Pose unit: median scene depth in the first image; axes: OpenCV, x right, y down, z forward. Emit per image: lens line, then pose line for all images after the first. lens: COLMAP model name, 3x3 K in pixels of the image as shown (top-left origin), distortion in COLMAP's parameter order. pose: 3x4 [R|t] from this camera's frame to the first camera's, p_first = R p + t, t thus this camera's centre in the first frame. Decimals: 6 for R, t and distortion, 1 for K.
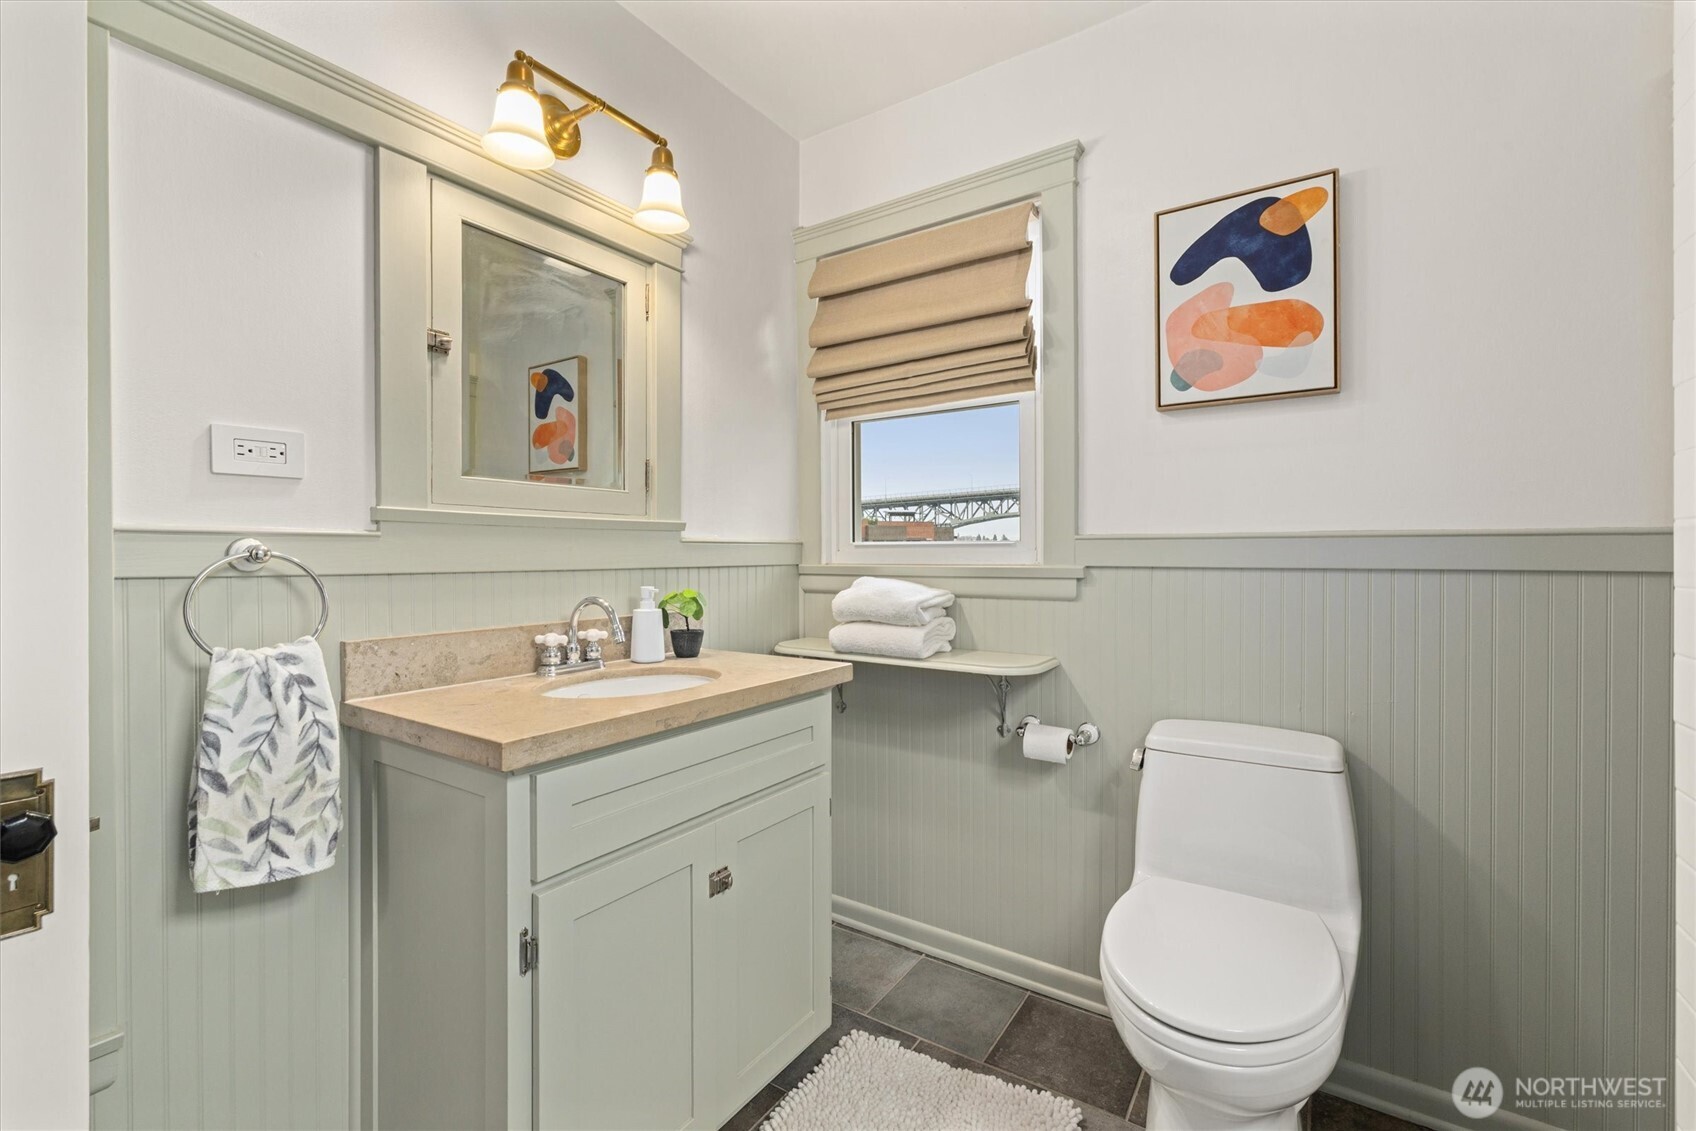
lens RADIAL K [[734.4, 0, 843.8], [0, 734.4, 553.7], [0, 0, 1]] dist [-0.007449, 0.000976]
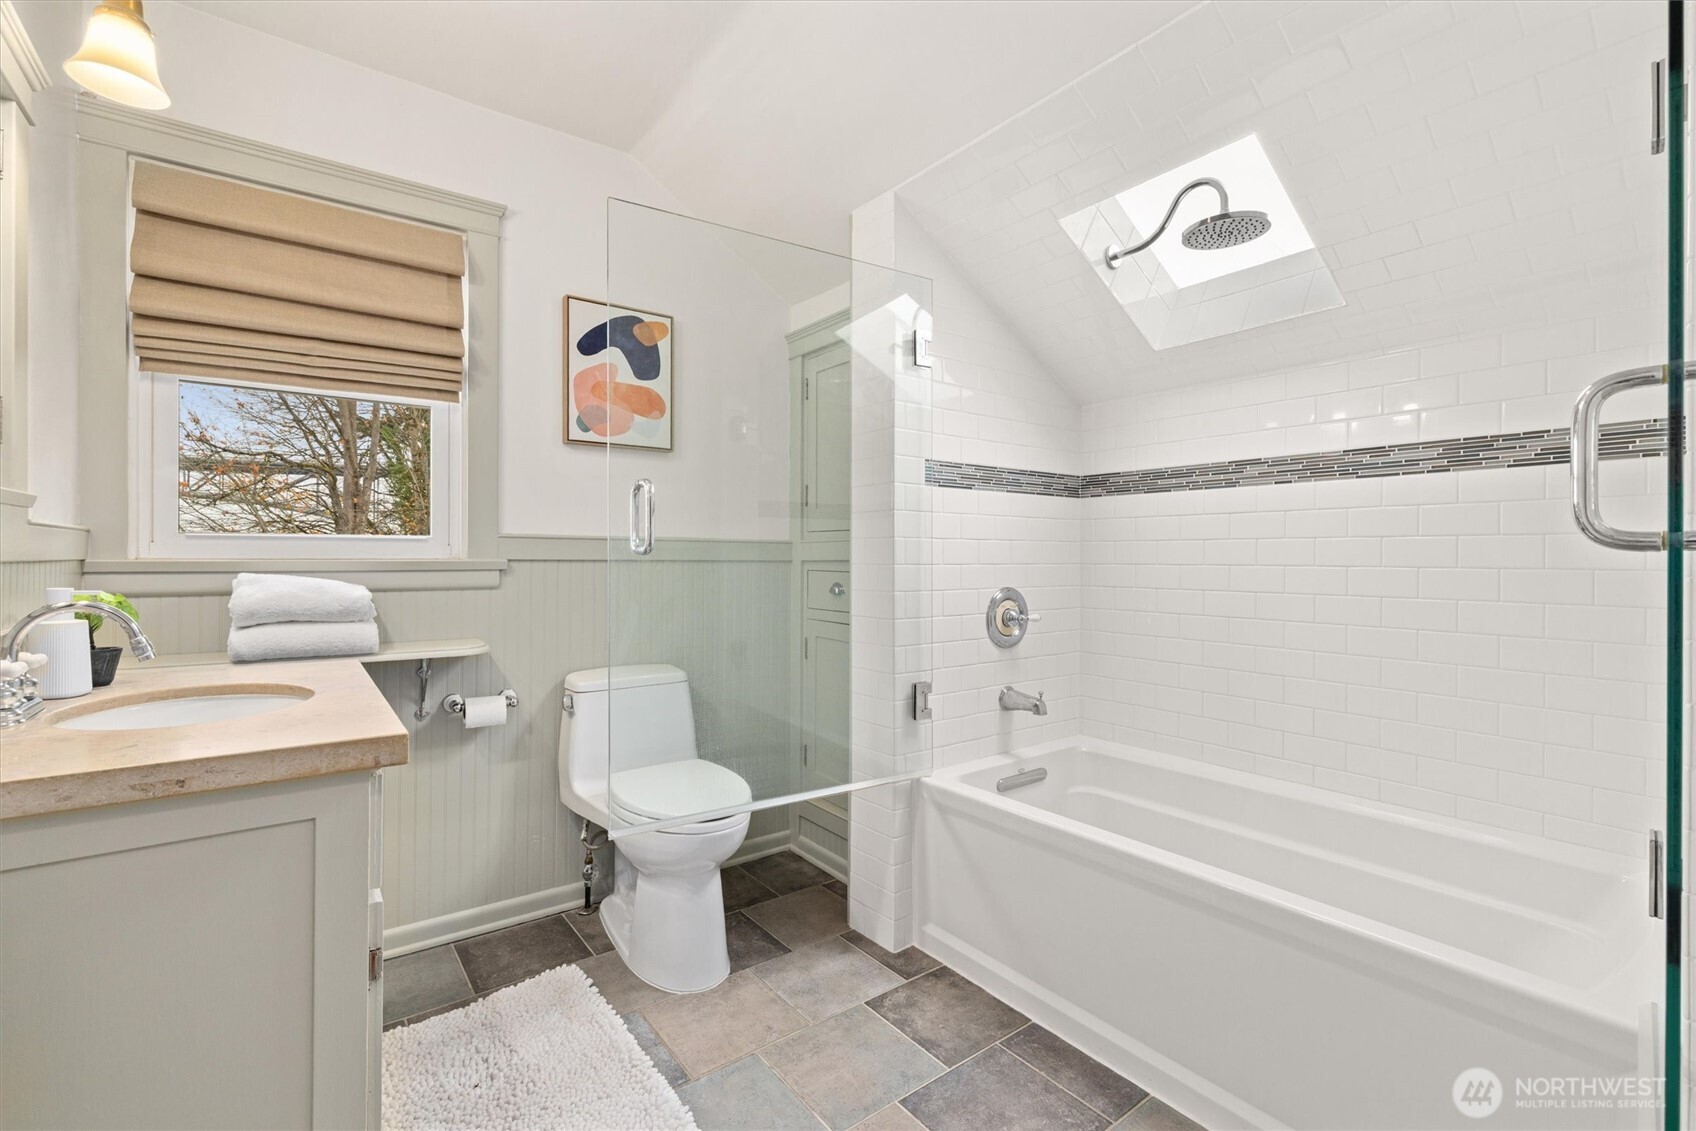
lens RADIAL K [[734.4, 0, 840.6], [0, 734.4, 562.2], [0, 0, 1]] dist [-0.007449, 0.000976]
pose [[0.329791, -0.001193, 0.944053, -0.668248], [-0.001554, 0.999997, 0.001806, 0.019031], [-0.944053, -0.002062, 0.329788, 0.087453]]
